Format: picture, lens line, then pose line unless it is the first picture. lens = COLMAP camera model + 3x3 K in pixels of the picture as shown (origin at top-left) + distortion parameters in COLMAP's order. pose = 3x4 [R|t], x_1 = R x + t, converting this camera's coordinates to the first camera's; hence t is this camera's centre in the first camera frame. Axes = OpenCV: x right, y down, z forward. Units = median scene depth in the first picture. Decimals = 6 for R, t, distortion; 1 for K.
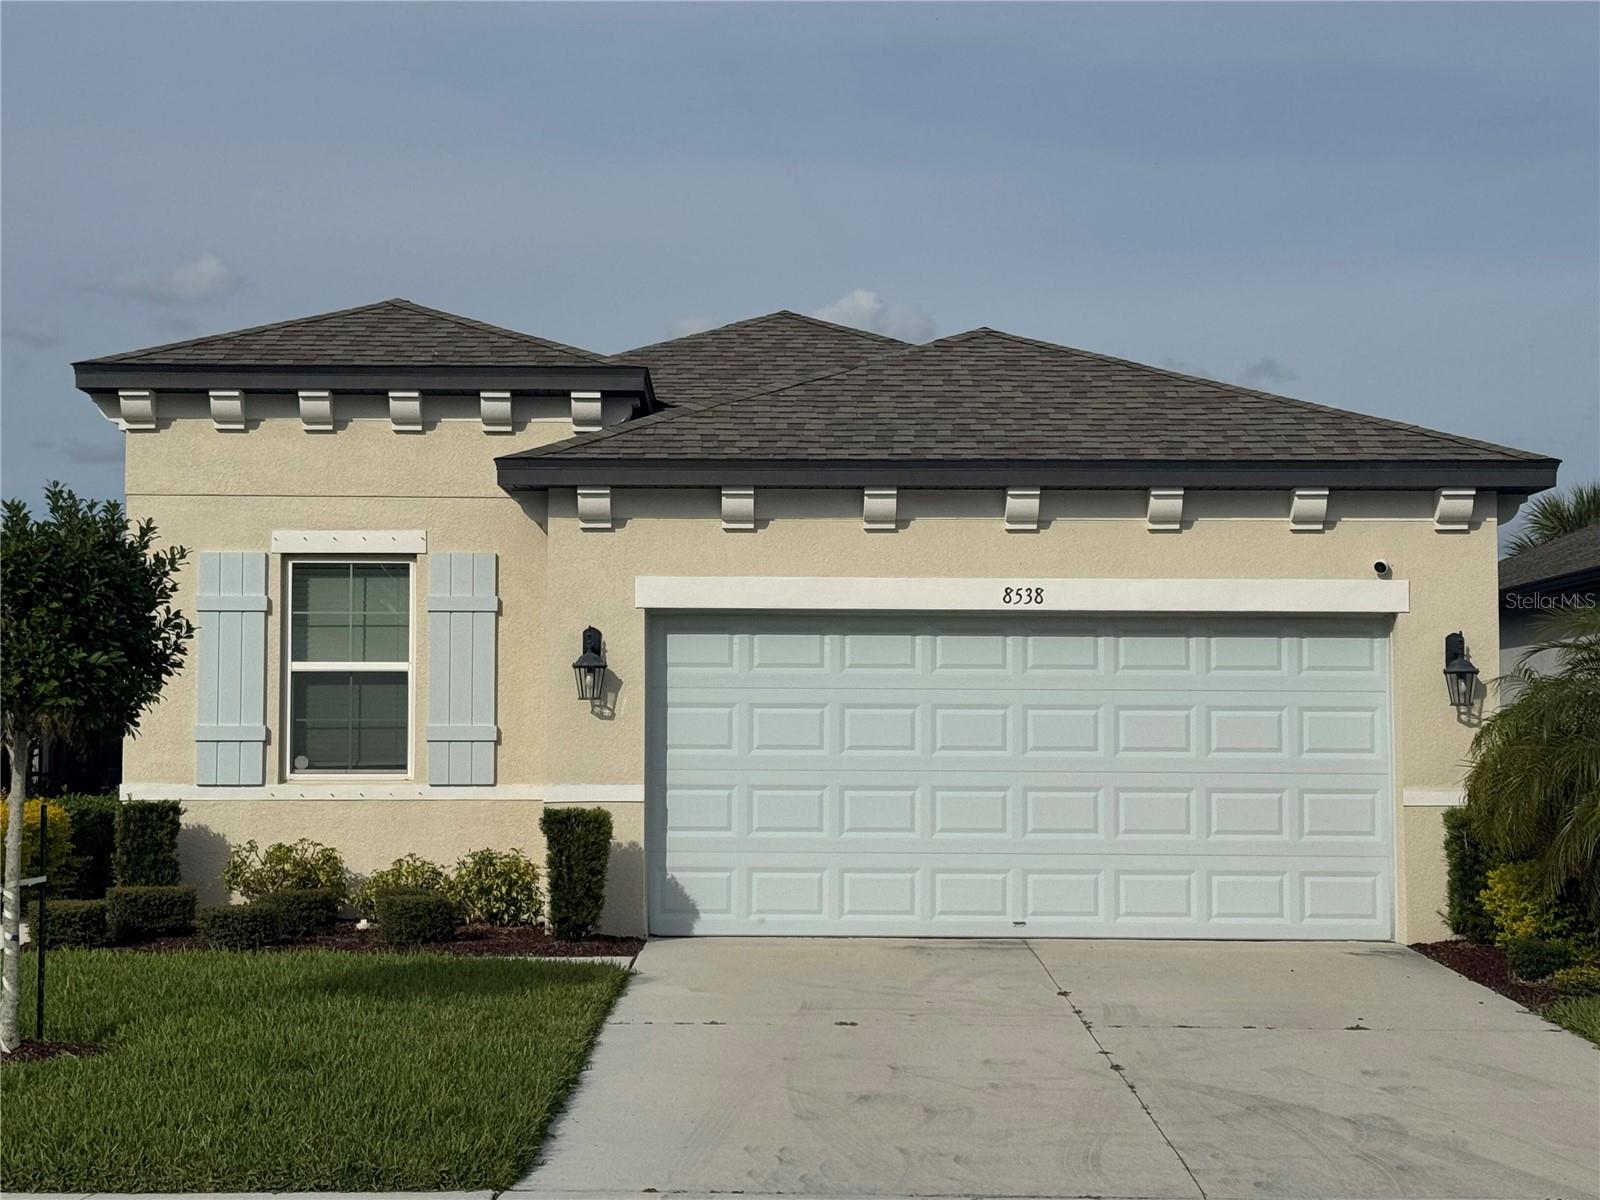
lens RADIAL K [[2787.5, 0, 800.2], [0, 2787.5, 606.6], [0, 0, 1]] dist [0.135699, 0.000000]
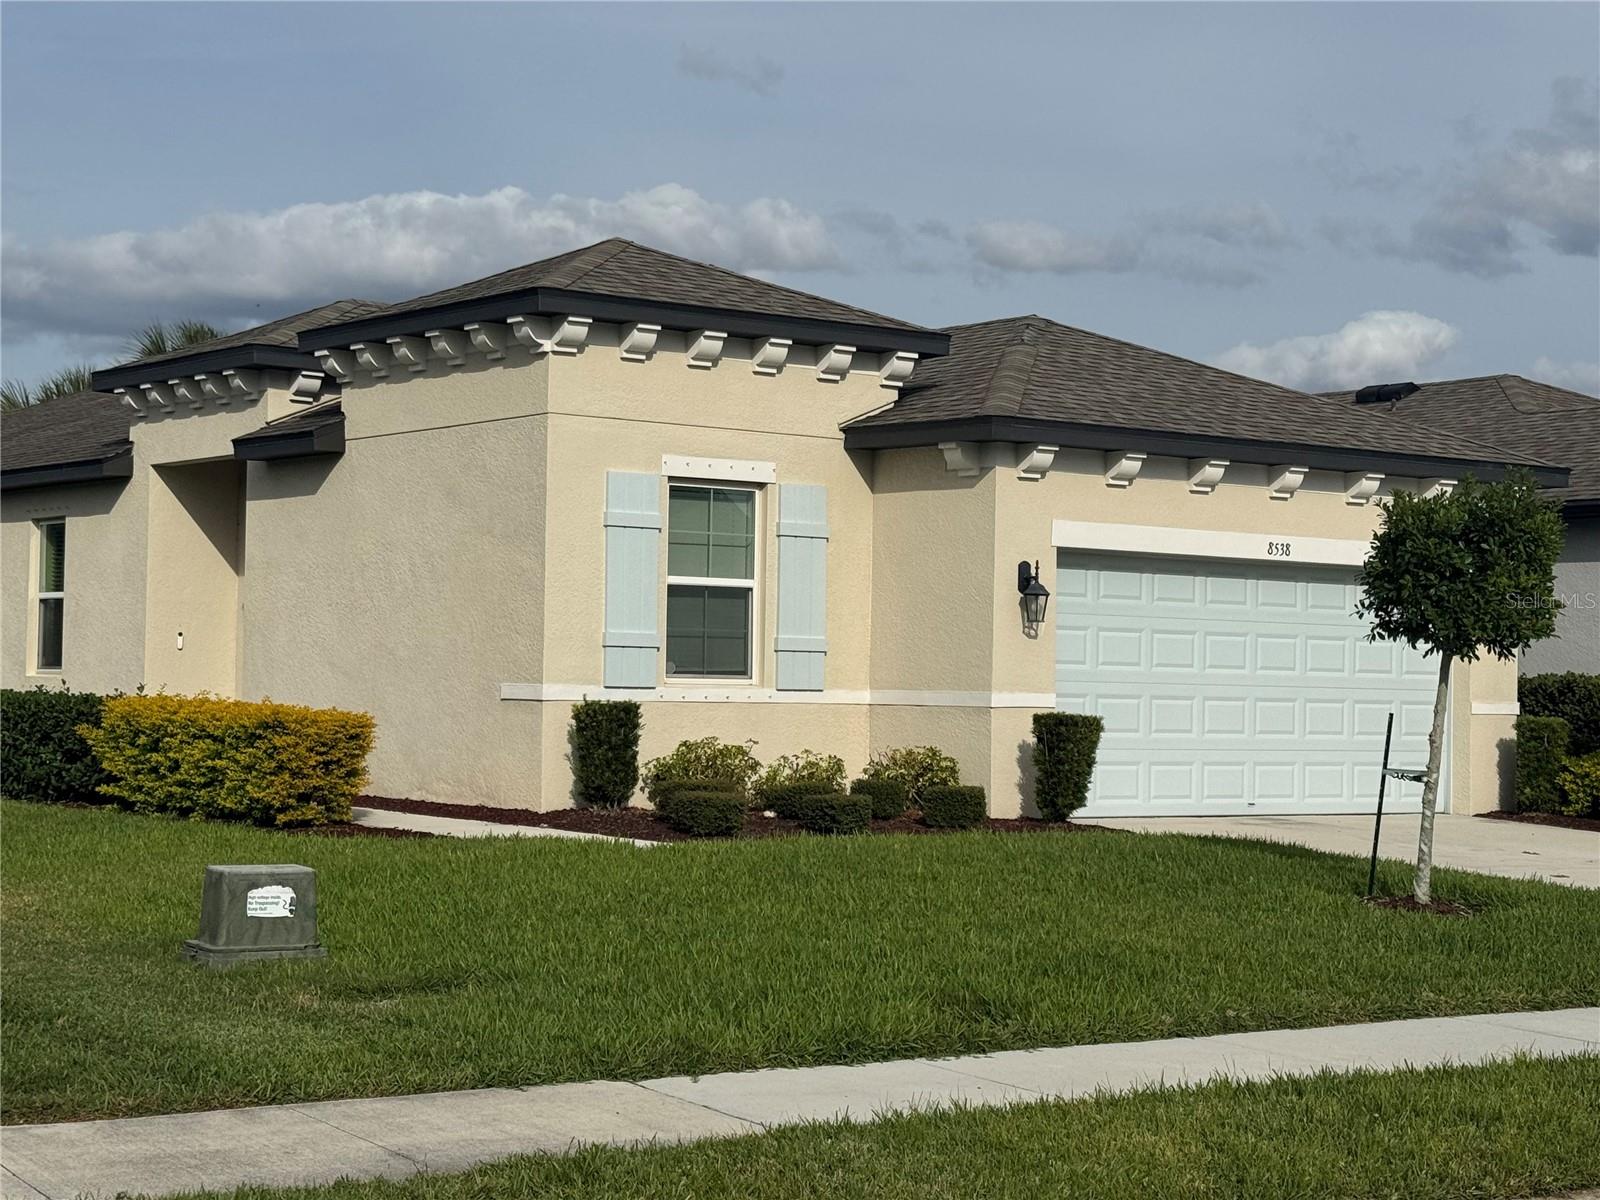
lens RADIAL K [[2787.5, 0, 808.6], [0, 2787.5, 590.7], [0, 0, 1]] dist [0.135699, 0.000000]
pose [[0.796125, 0.031204, 0.604327, -0.801464], [-0.052995, 0.998428, 0.018261, 0.002890], [-0.602807, -0.046565, 0.796527, 0.099012]]
